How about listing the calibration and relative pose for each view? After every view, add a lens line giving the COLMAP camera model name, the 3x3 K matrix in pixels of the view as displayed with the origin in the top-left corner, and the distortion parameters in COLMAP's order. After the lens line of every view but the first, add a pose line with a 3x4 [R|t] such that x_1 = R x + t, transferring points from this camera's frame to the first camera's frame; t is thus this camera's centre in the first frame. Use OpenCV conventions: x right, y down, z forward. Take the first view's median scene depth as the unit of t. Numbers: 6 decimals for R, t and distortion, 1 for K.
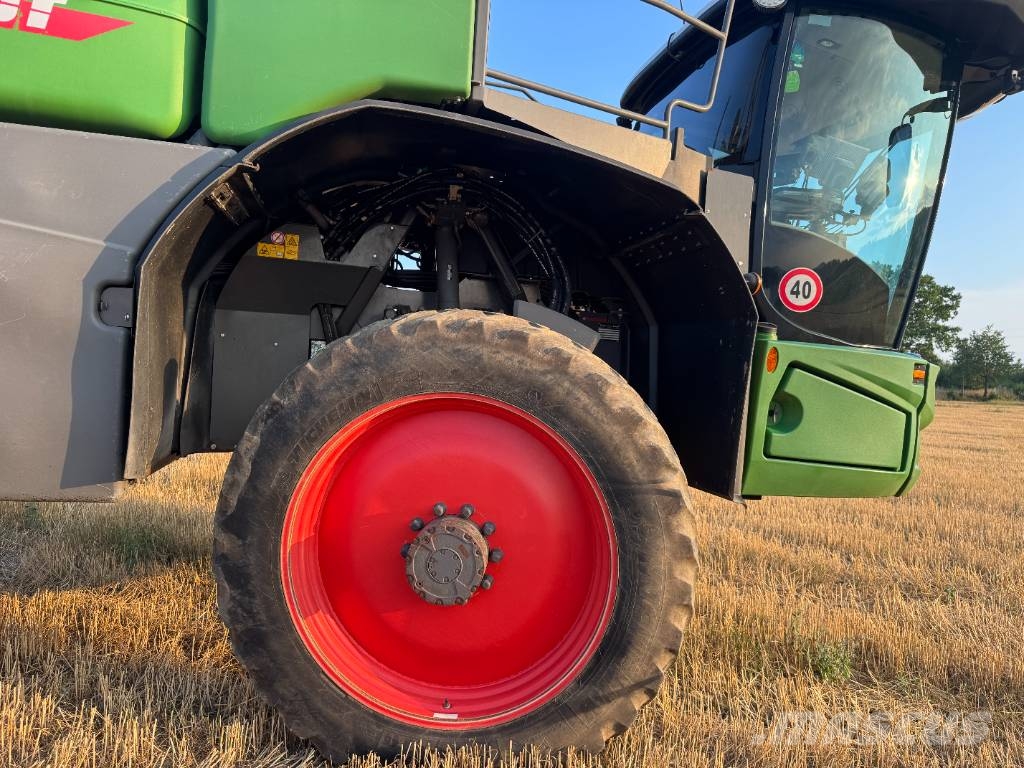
lens RADIAL K [[727.1, 0, 505.3], [0, 727.1, 388.1], [0, 0, 1]] dist [0.034554, -0.020778]
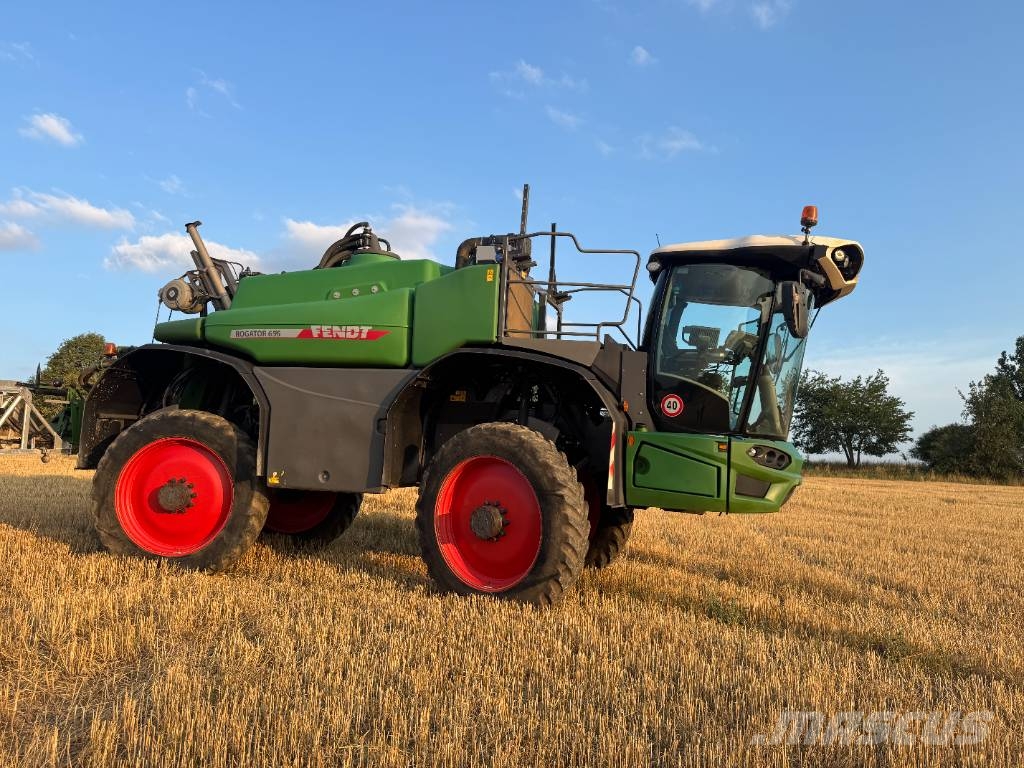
lens RADIAL K [[727.1, 0, 505.7], [0, 727.1, 380.5], [0, 0, 1]] dist [0.034554, -0.020778]
pose [[0.860871, -0.060655, -0.505195, 1.312252], [-0.010069, 0.990644, -0.136098, 0.094767], [0.508723, 0.122250, 0.852206, -1.206342]]
